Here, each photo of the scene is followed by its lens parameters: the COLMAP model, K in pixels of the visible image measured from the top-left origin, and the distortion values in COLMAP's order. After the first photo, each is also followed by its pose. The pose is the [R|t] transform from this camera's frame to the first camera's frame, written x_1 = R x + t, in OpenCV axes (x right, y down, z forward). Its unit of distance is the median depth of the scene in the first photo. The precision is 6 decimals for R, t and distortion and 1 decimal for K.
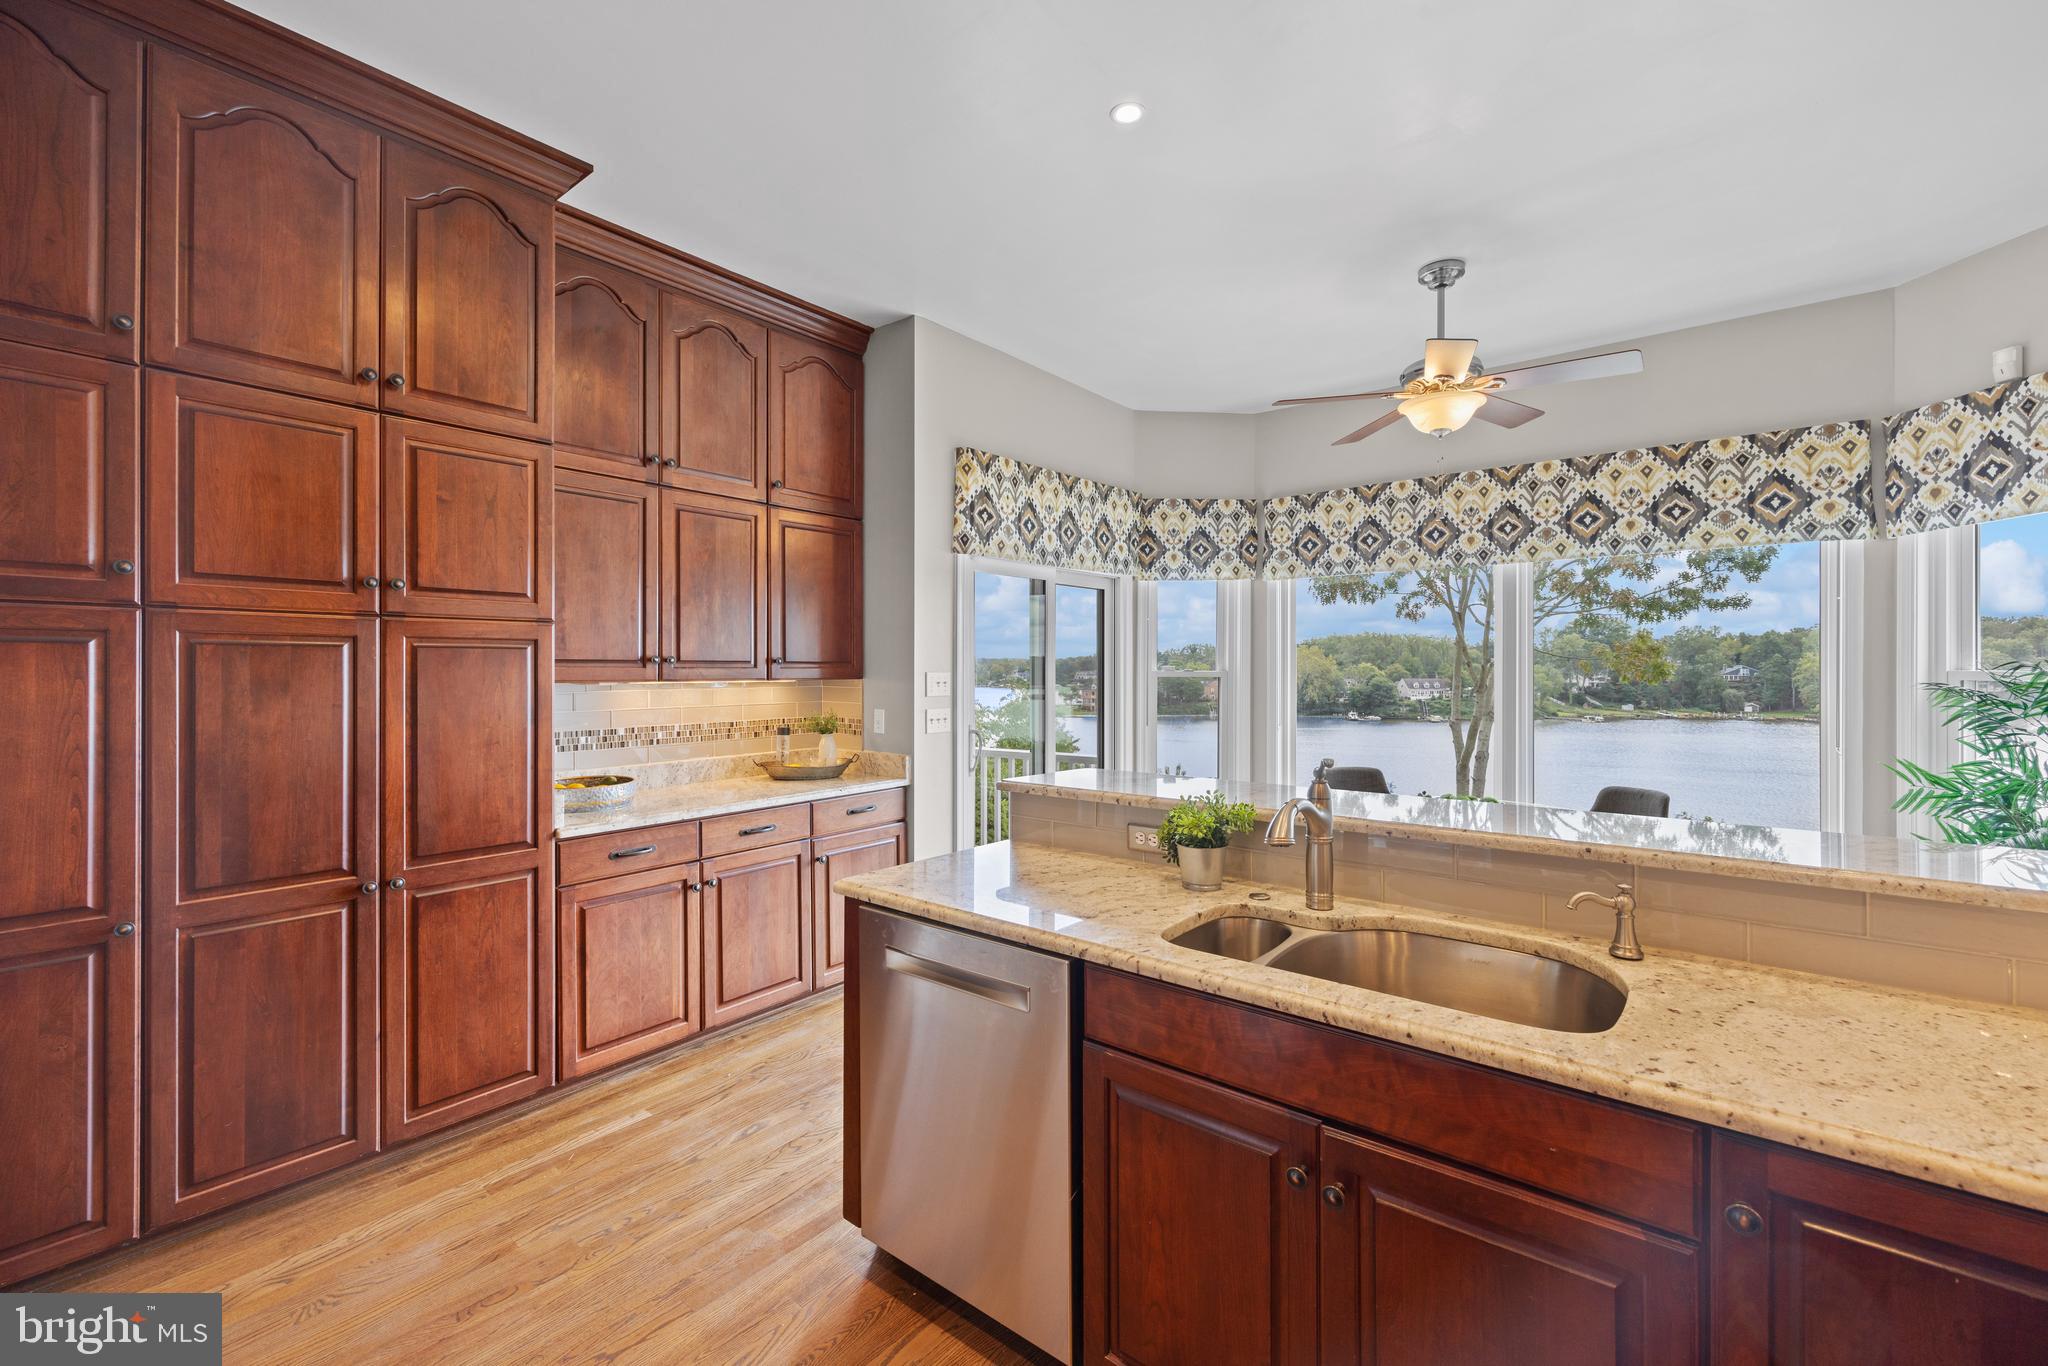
lens RADIAL K [[849.9, 0, 1034.9], [0, 849.9, 668.9], [0, 0, 1]] dist [-0.001291, -0.000805]
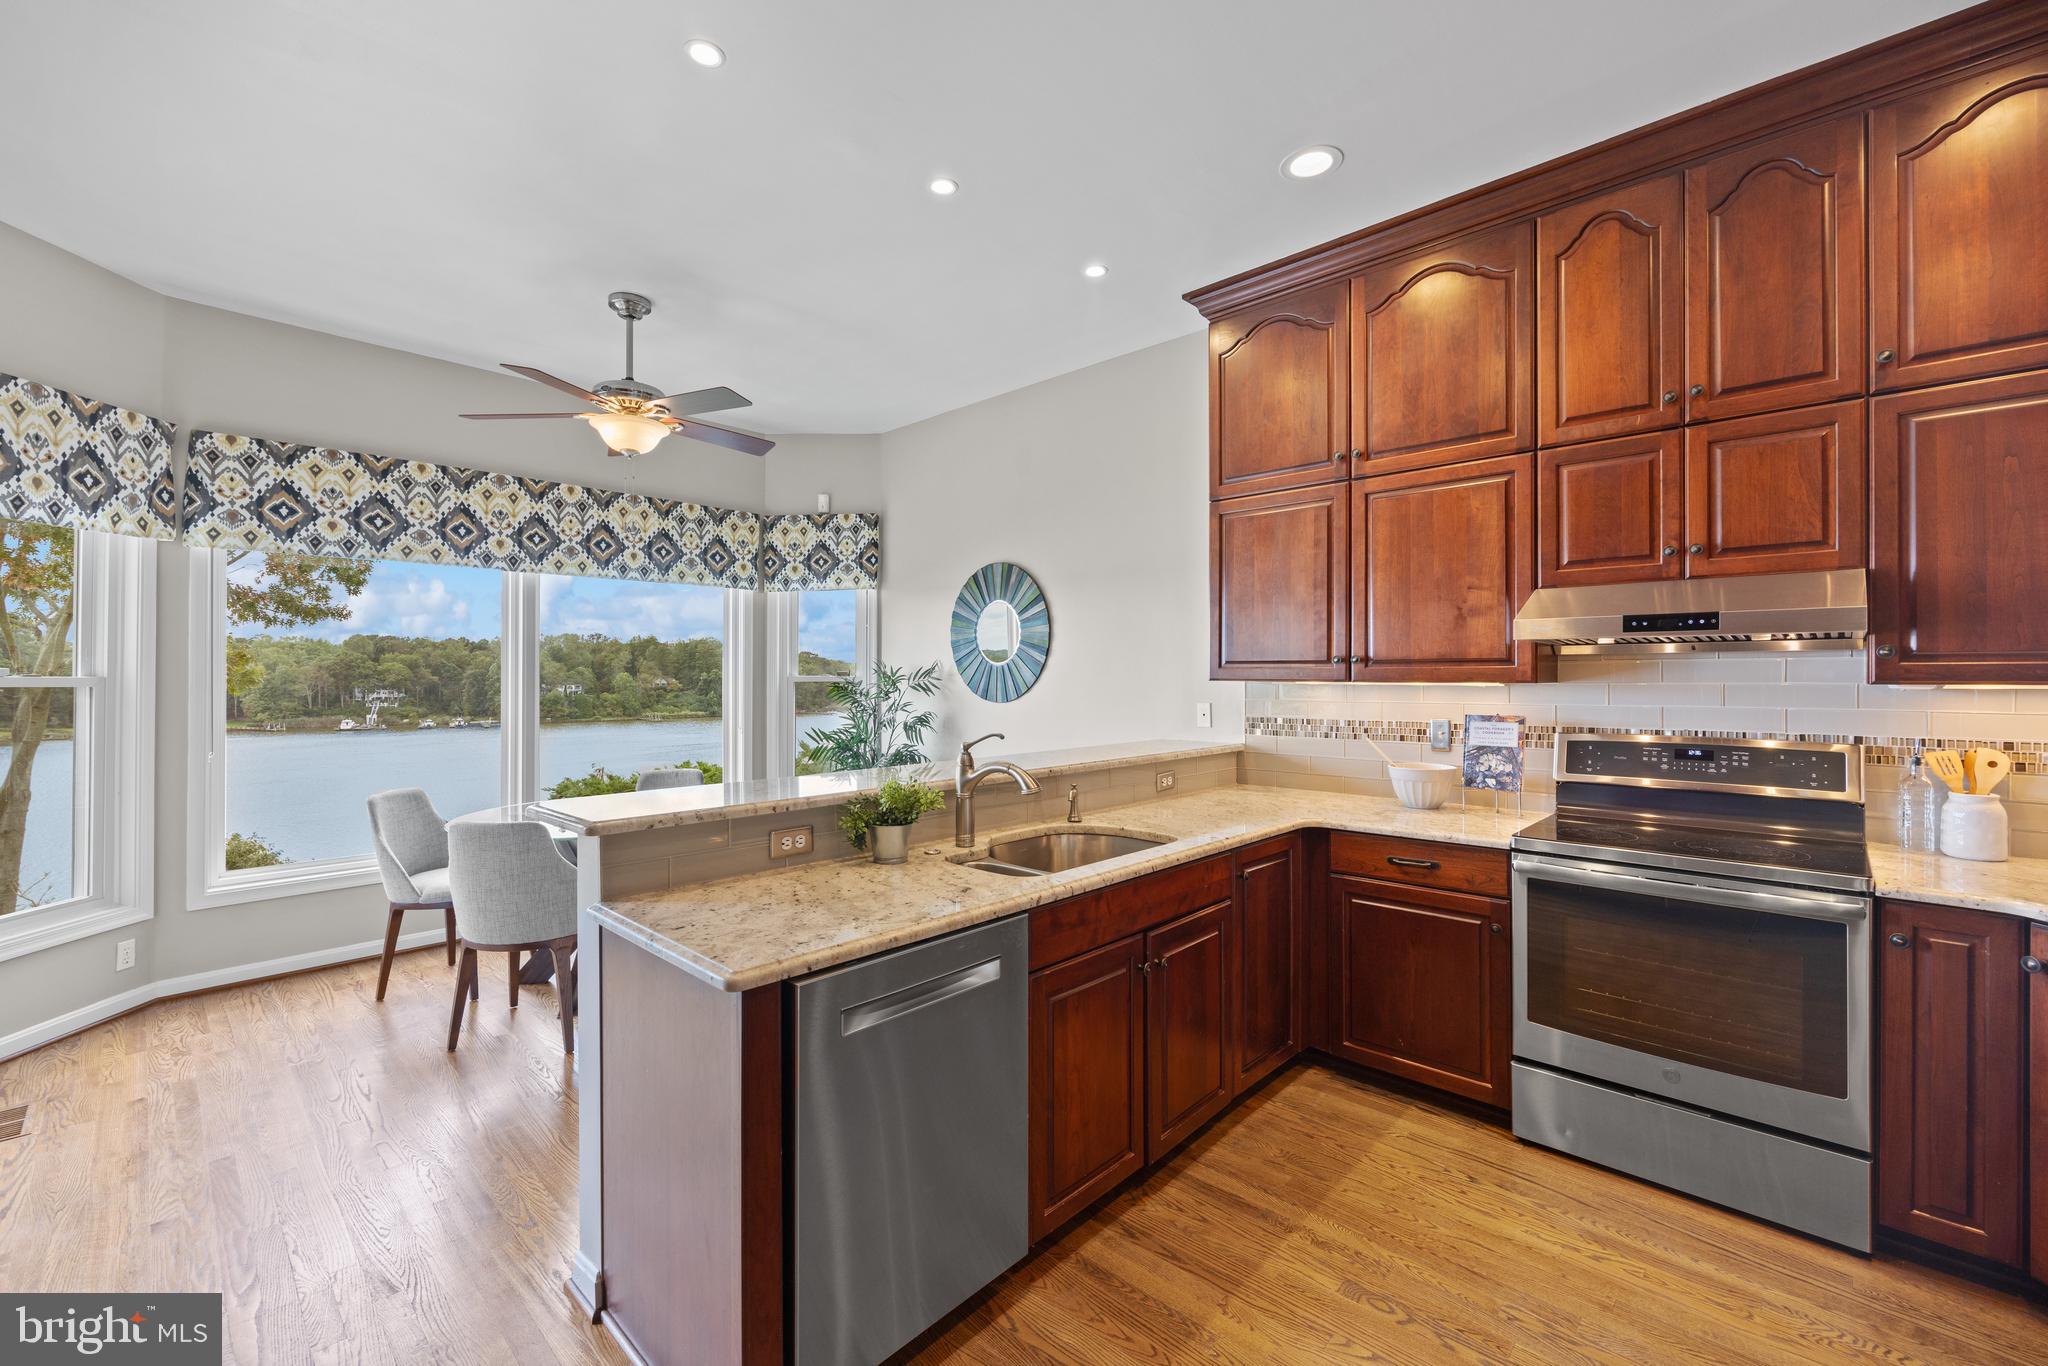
lens RADIAL K [[849.9, 0, 1031.9], [0, 849.9, 675.4], [0, 0, 1]] dist [-0.001291, -0.000805]
pose [[0.079894, 0.004100, 0.996795, -0.203998], [-0.000402, 0.999992, -0.004081, 0.001822], [-0.996803, -0.000074, 0.079895, 0.153050]]
